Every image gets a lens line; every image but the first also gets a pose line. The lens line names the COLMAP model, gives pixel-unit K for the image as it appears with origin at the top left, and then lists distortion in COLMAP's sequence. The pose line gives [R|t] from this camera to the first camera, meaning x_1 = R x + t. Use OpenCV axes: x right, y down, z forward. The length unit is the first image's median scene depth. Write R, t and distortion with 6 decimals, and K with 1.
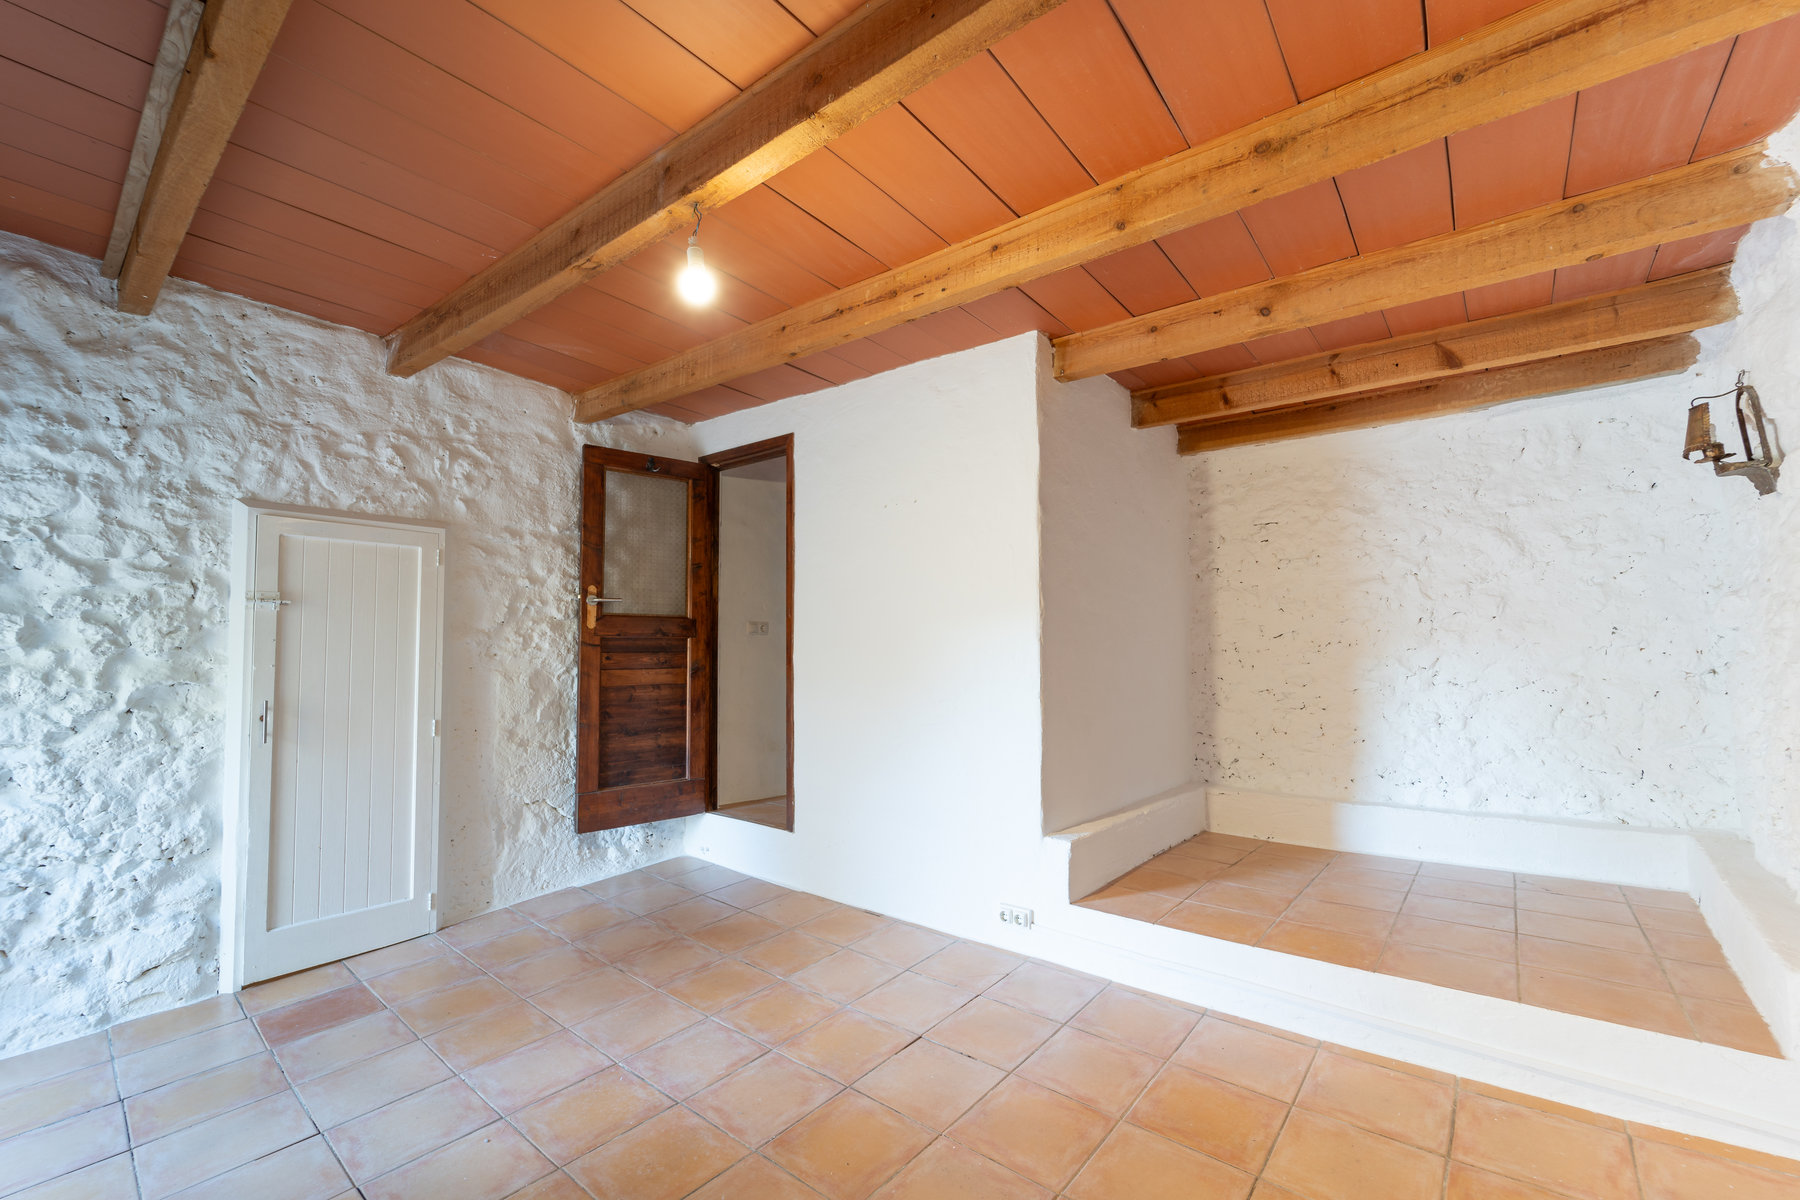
lens RADIAL K [[733.7, 0, 905.1], [0, 733.7, 604.8], [0, 0, 1]] dist [-0.000200, -0.000390]
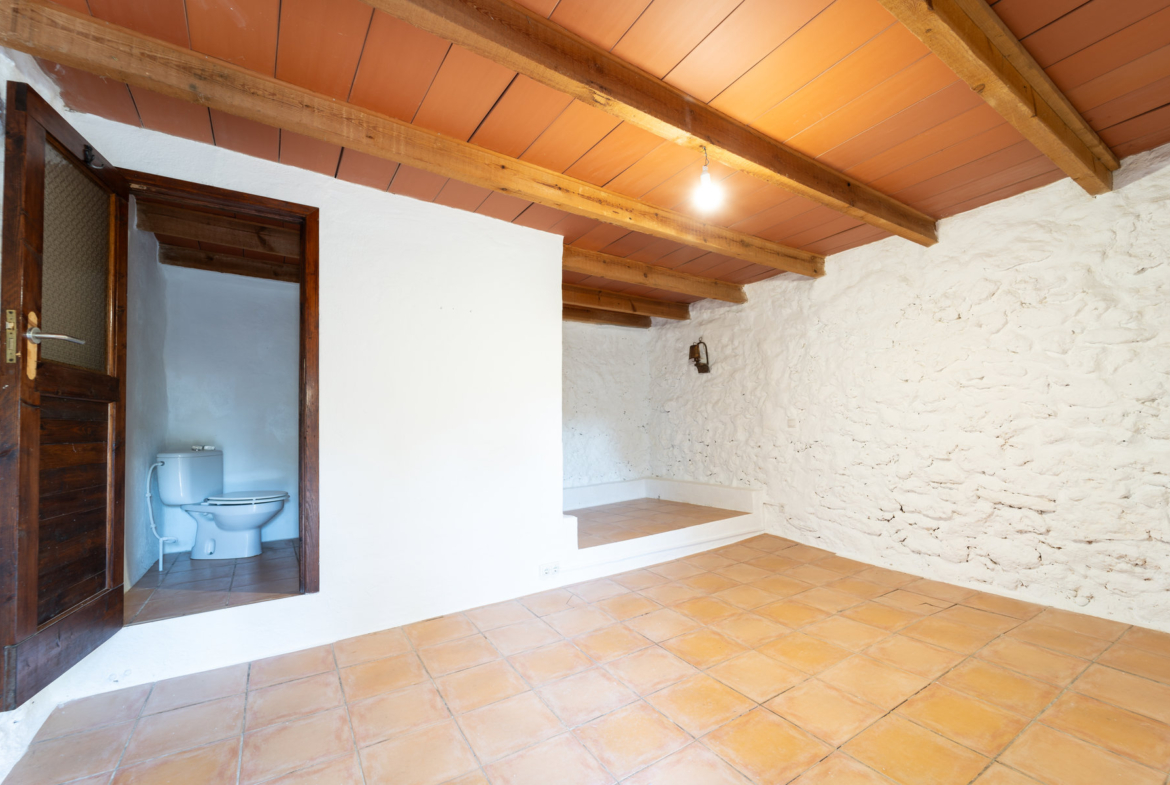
lens RADIAL K [[499.9, 0, 585.1], [0, 499.9, 407.5], [0, 0, 1]] dist [-0.000997, -0.000068]
pose [[0.303680, 0.035562, 0.952110, -0.852287], [-0.031814, 0.999124, -0.027171, 0.067231], [-0.952243, -0.022039, 0.304546, 0.509449]]
